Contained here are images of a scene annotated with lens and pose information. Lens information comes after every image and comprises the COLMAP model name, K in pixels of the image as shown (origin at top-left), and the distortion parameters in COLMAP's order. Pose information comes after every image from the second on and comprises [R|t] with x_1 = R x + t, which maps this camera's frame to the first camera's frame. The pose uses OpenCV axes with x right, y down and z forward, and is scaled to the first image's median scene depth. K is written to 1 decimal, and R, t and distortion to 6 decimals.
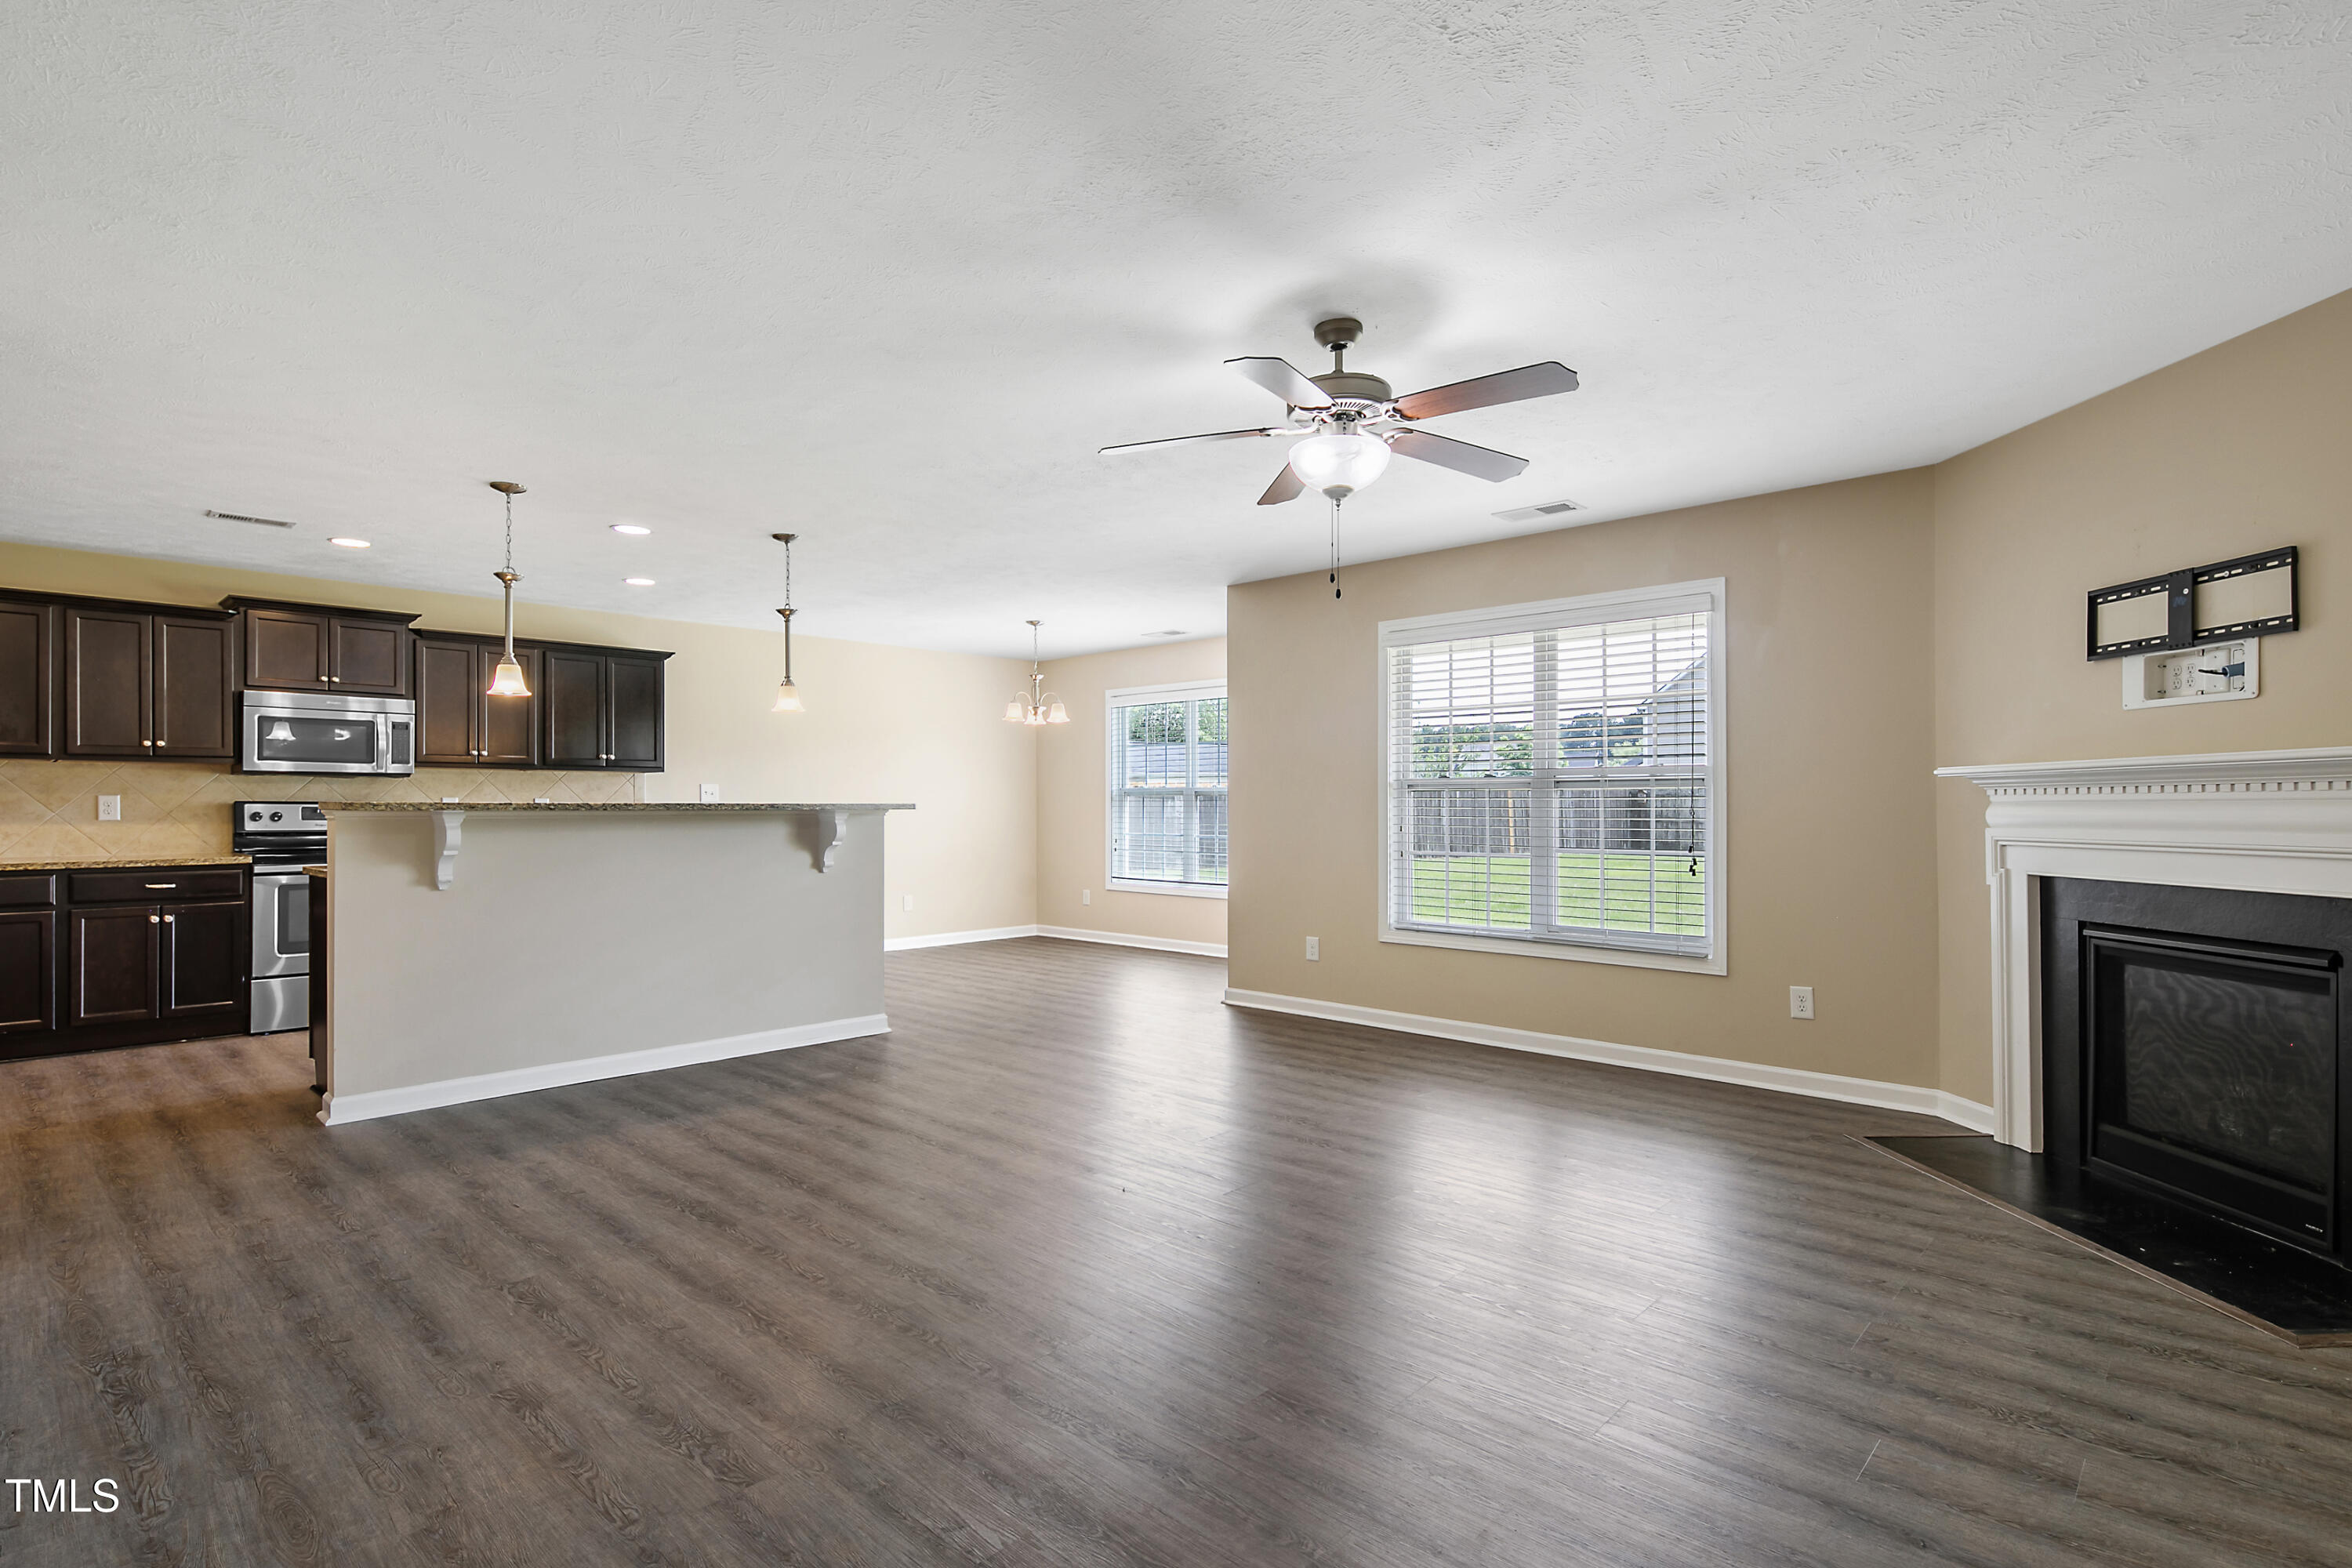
lens RADIAL K [[1144.8, 0, 1152.6], [0, 1144.8, 803.3], [0, 0, 1]] dist [0.005048, -0.002954]
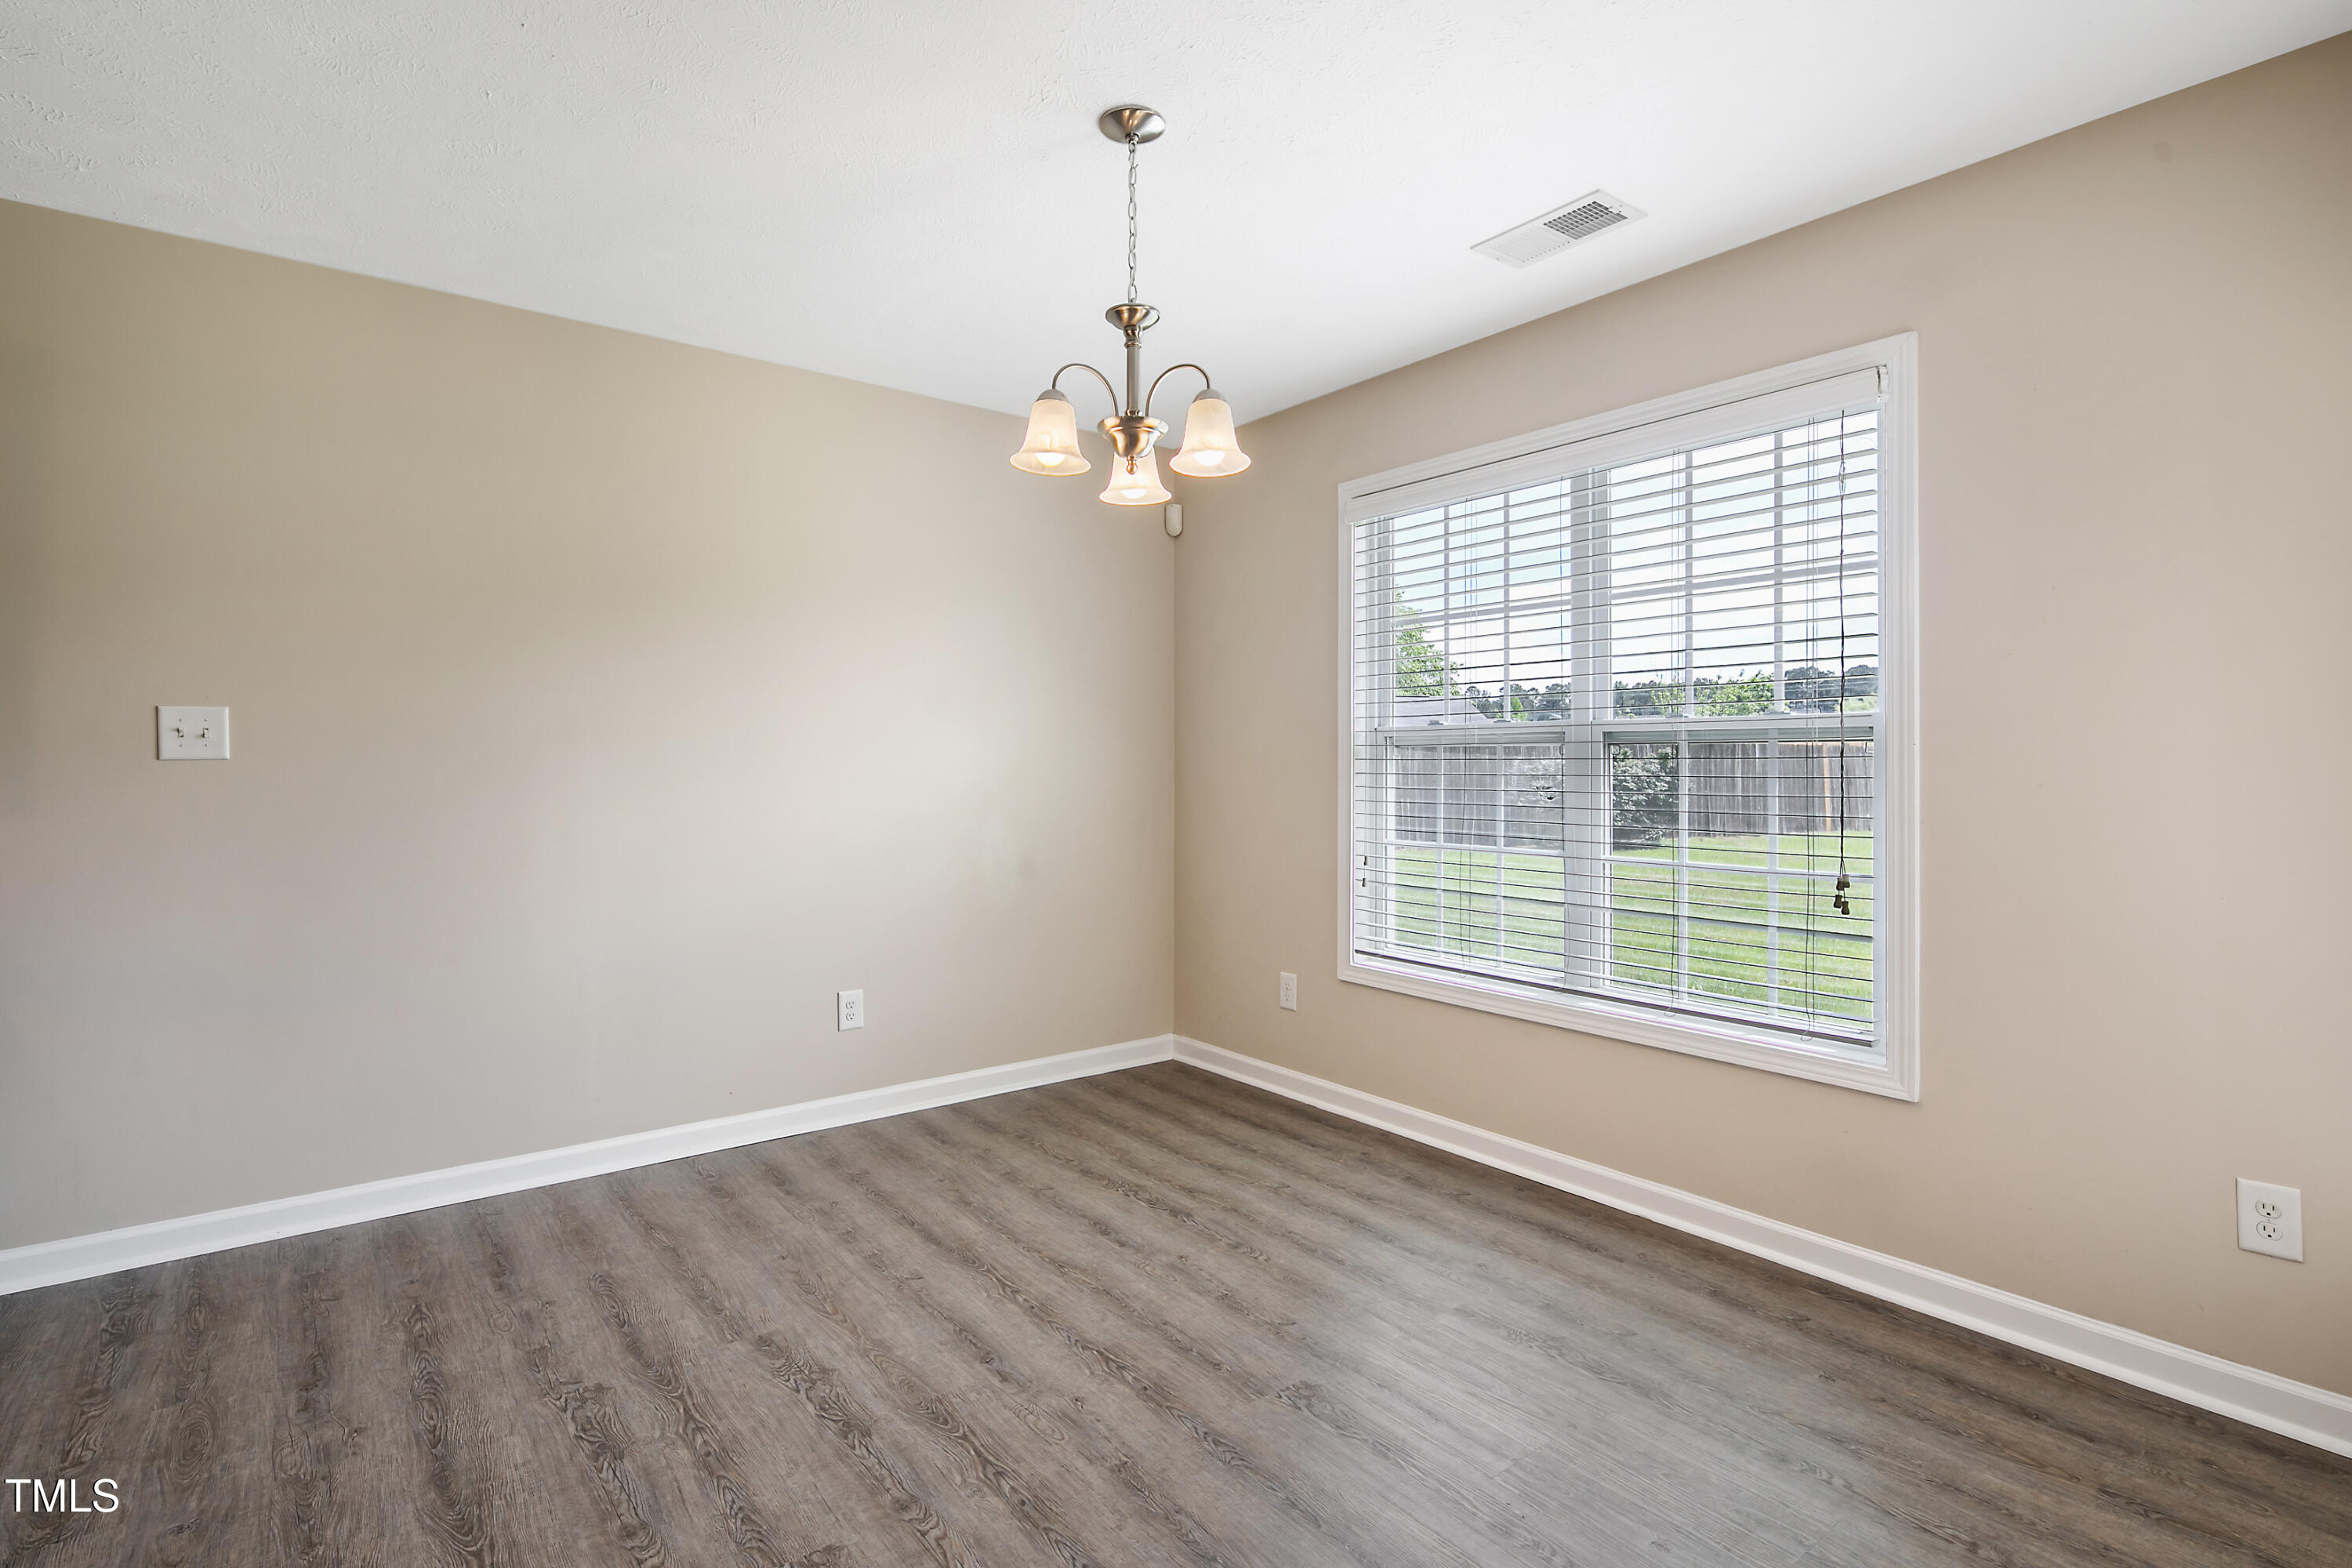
lens RADIAL K [[1144.8, 0, 1152.2], [0, 1144.8, 760.8], [0, 0, 1]] dist [0.005048, -0.002954]
pose [[0.988161, 0.003053, -0.153391, -0.090261], [-0.003212, 0.999995, -0.000794, -0.003365], [0.153388, 0.001277, 0.988165, 1.224267]]
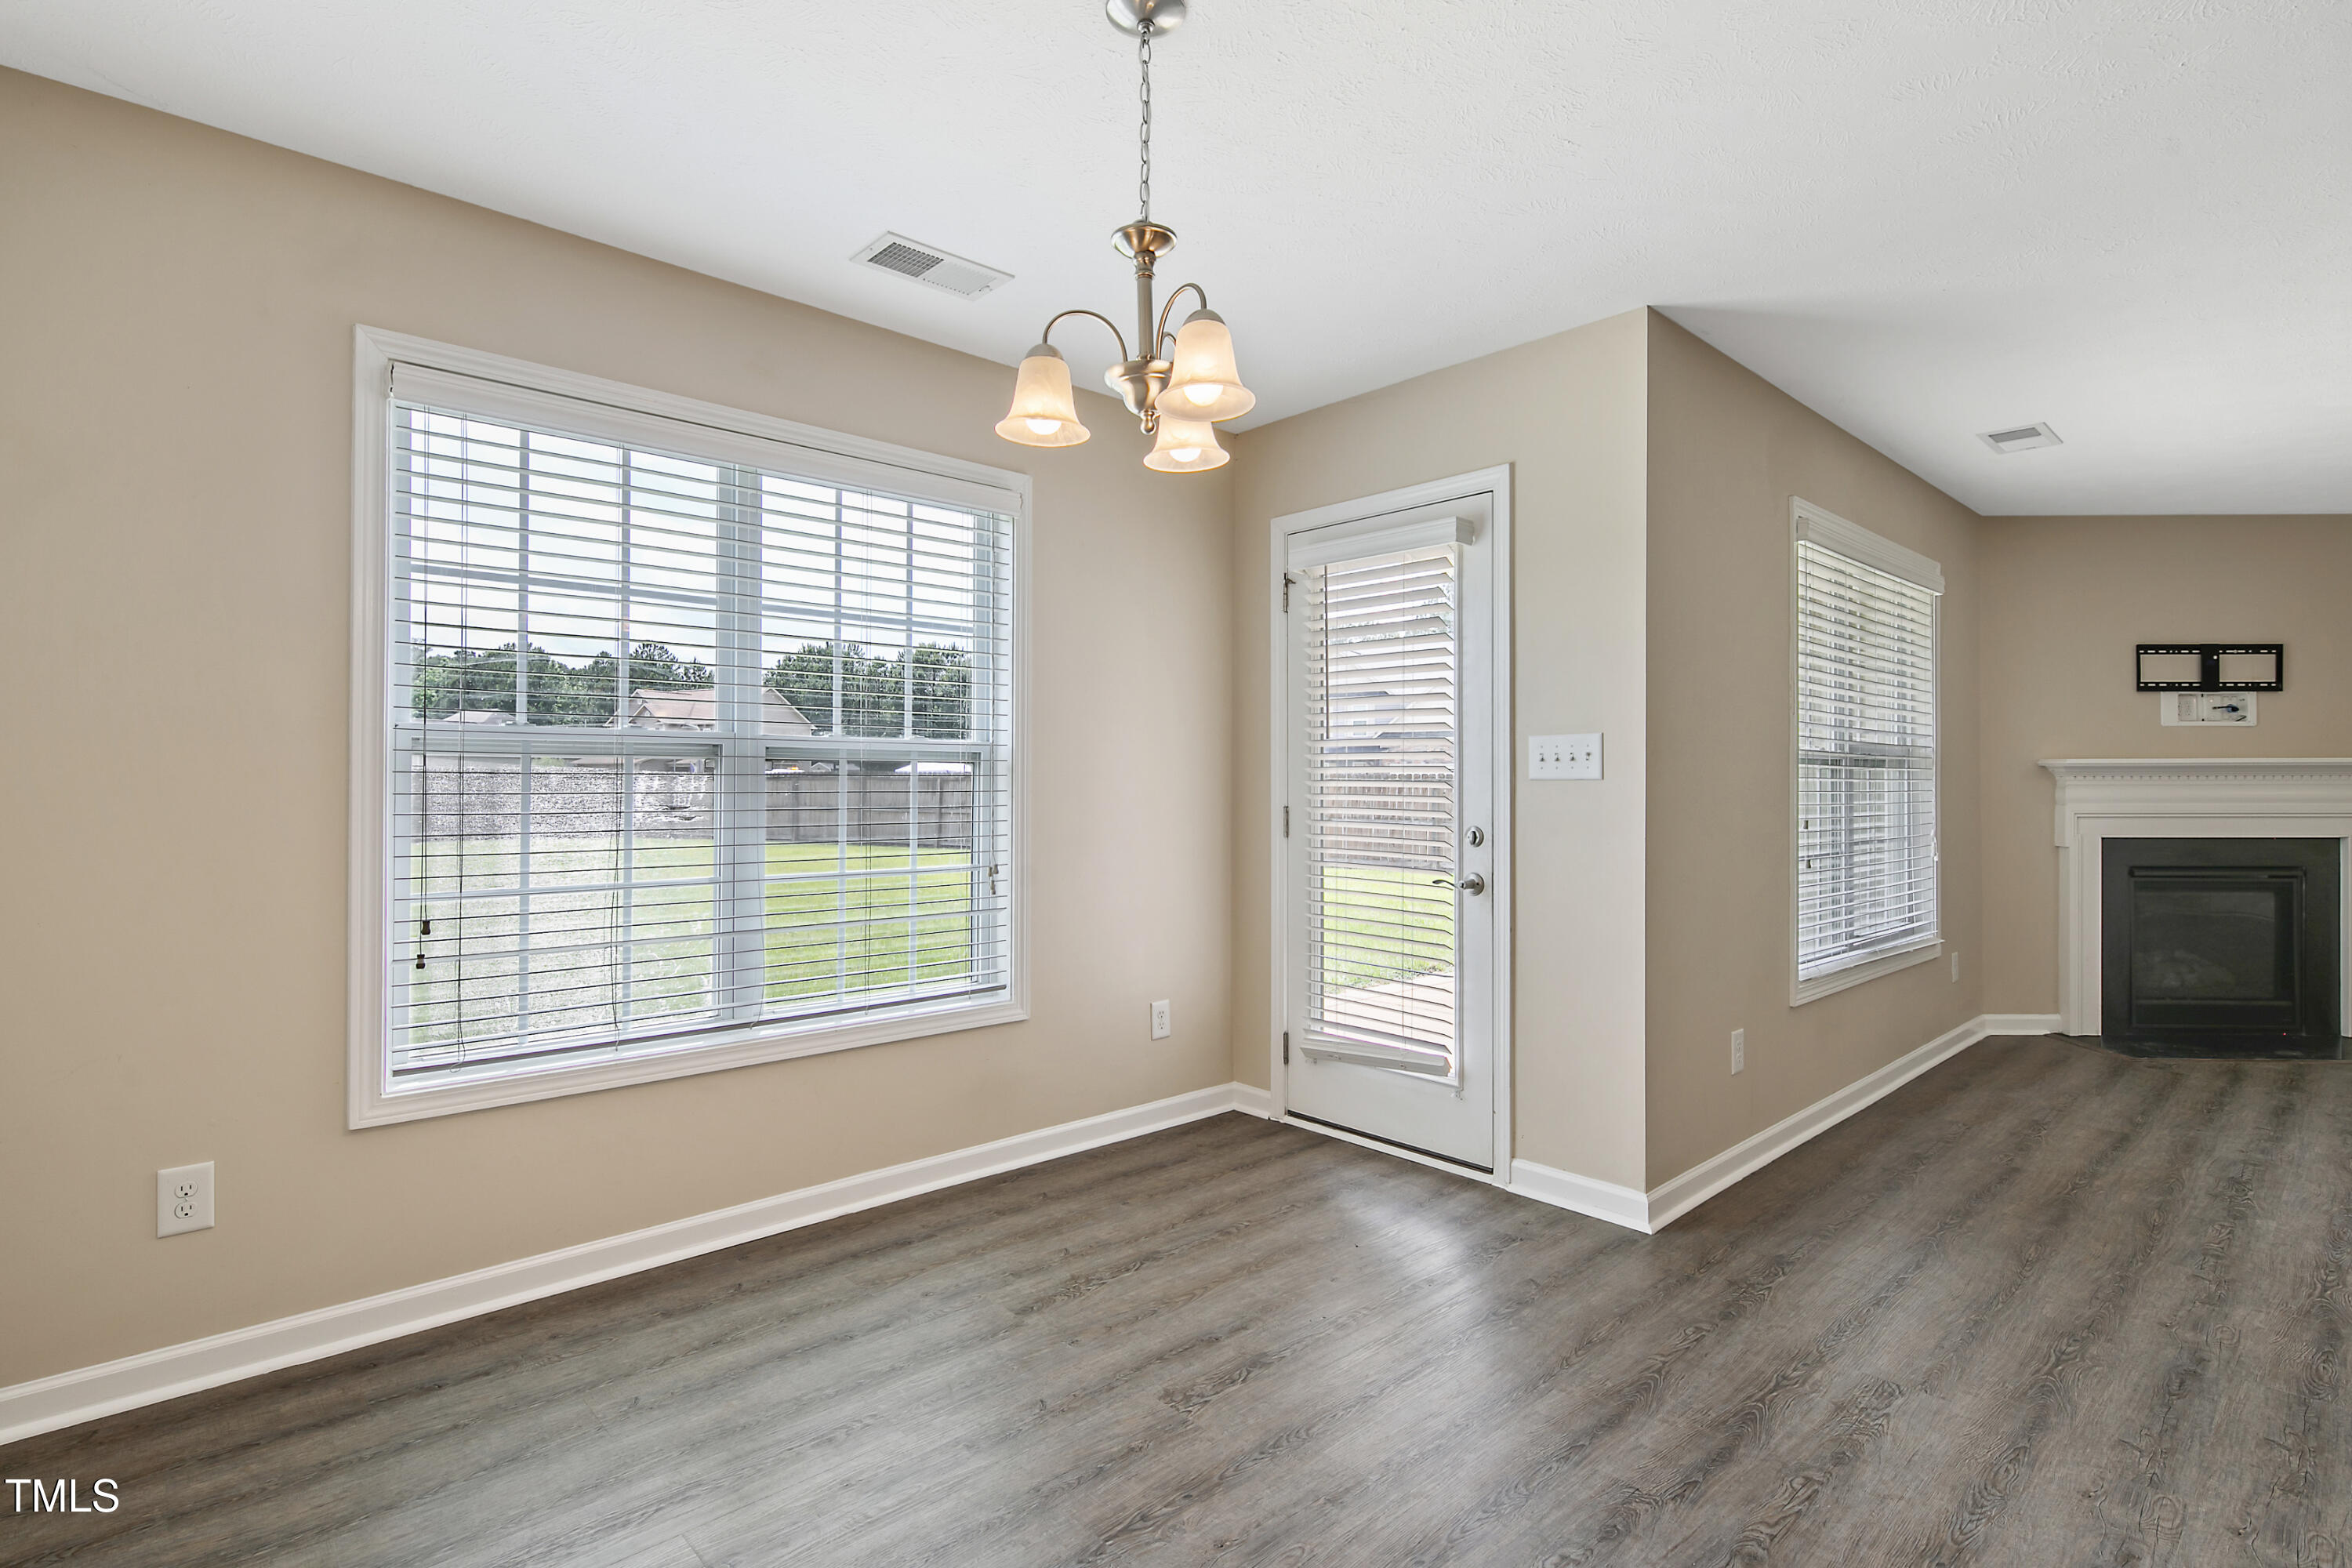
lens RADIAL K [[1144.8, 0, 1179.6], [0, 1144.8, 772.7], [0, 0, 1]] dist [0.005048, -0.002954]
pose [[0.056211, 0.010390, 0.998365, -0.570673], [-0.001623, 0.999945, -0.010315, -0.000619], [-0.998418, -0.001040, 0.056225, 1.664392]]
